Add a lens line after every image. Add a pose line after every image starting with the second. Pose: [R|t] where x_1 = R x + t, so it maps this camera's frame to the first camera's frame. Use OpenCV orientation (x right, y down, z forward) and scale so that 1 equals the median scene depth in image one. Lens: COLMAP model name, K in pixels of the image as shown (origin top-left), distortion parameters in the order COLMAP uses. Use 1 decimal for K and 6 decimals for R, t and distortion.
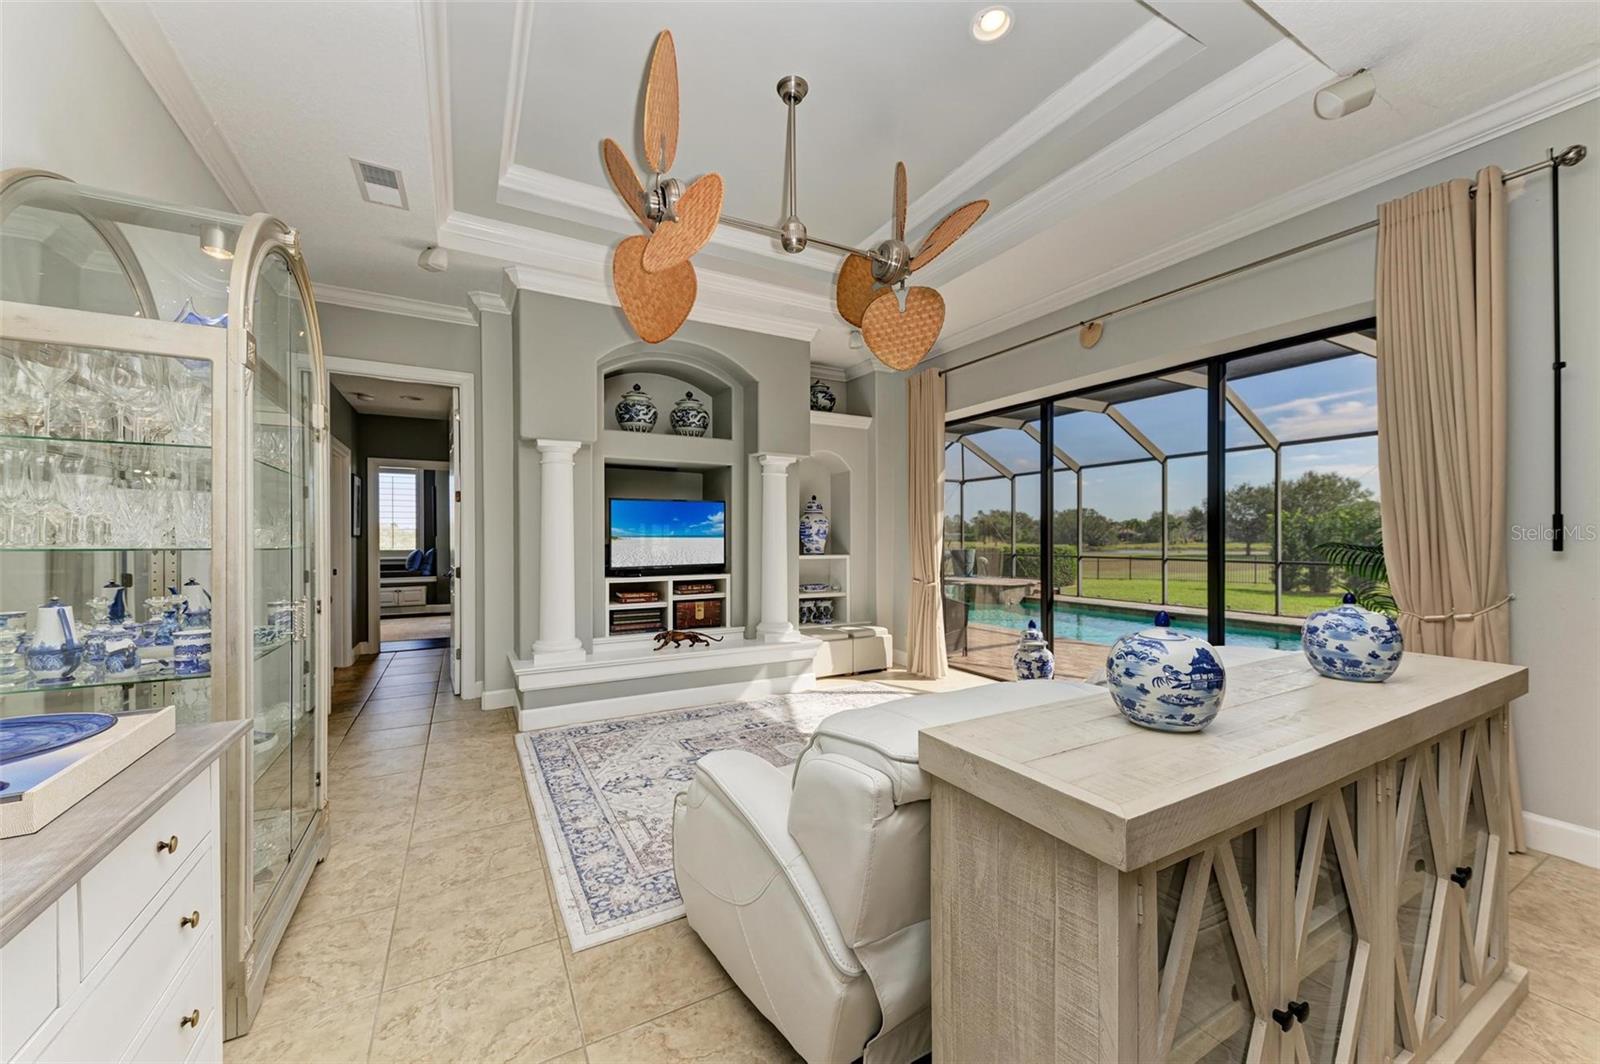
lens RADIAL K [[606.0, 0, 796.3], [0, 606.0, 533.3], [0, 0, 1]] dist [-0.001082, 0.000018]
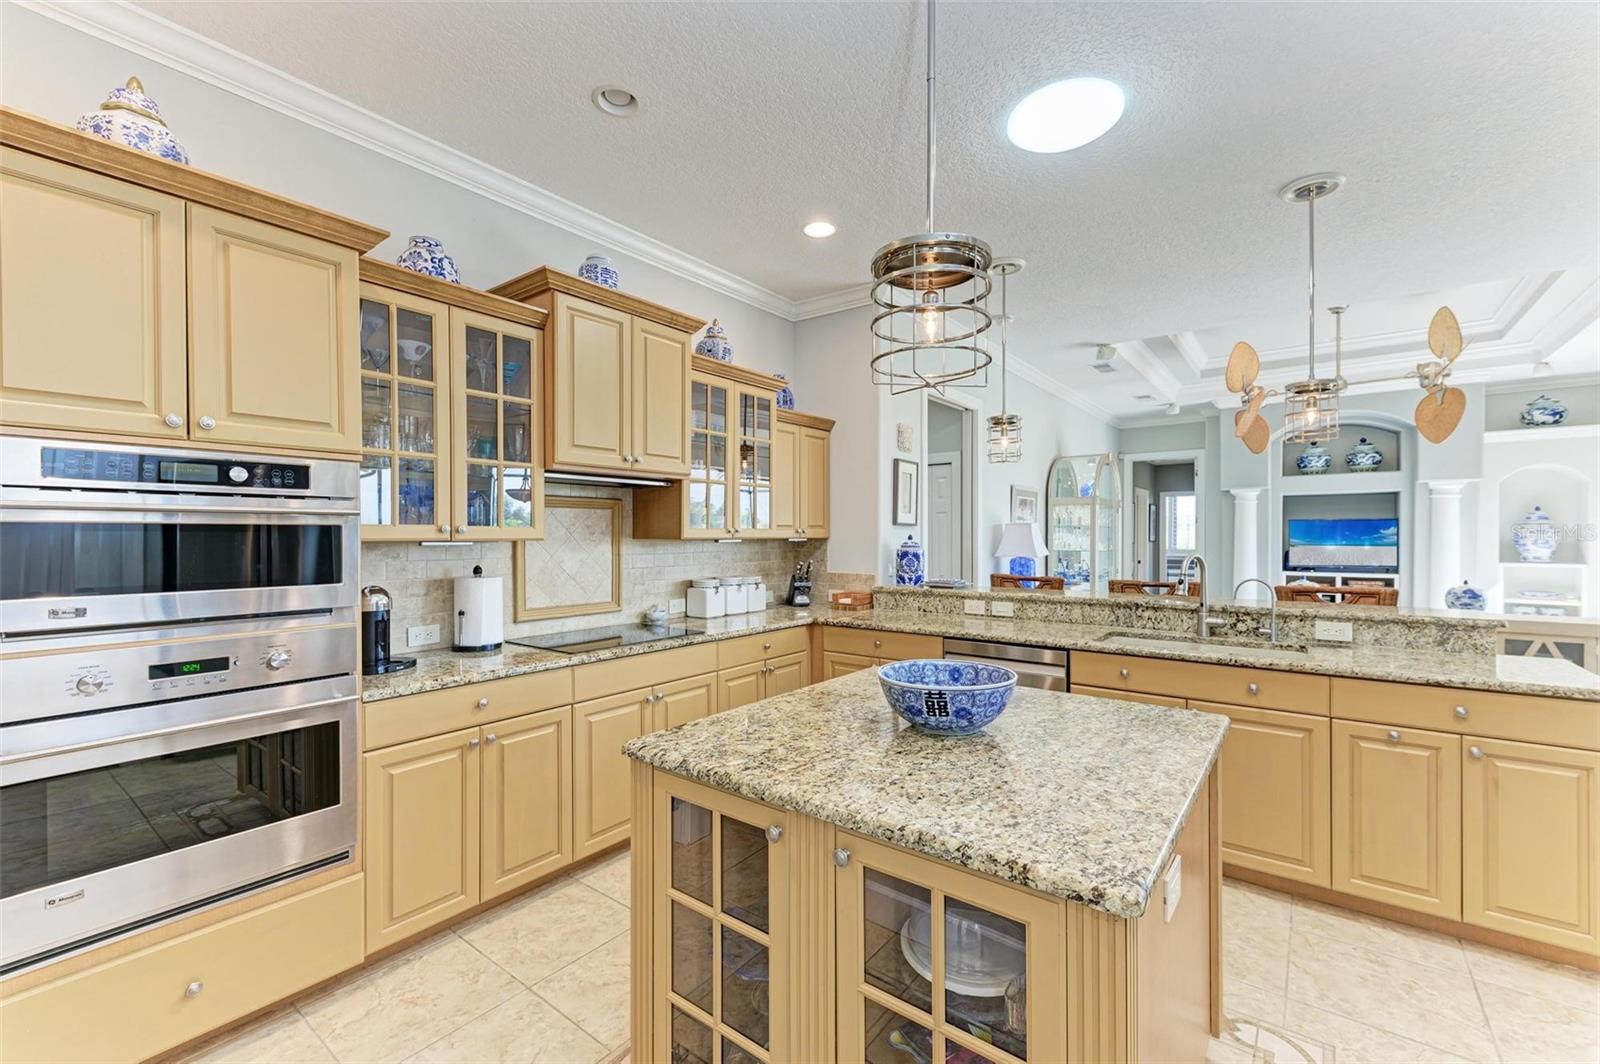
lens RADIAL K [[665.9, 0, 795.7], [0, 665.9, 540.0], [0, 0, 1]] dist [0.010268, -0.004629]
pose [[0.391165, 0.005111, -0.920307, 0.741300], [0.010133, 0.999900, 0.009860, -0.036274], [0.920265, -0.013183, 0.391074, -0.791752]]
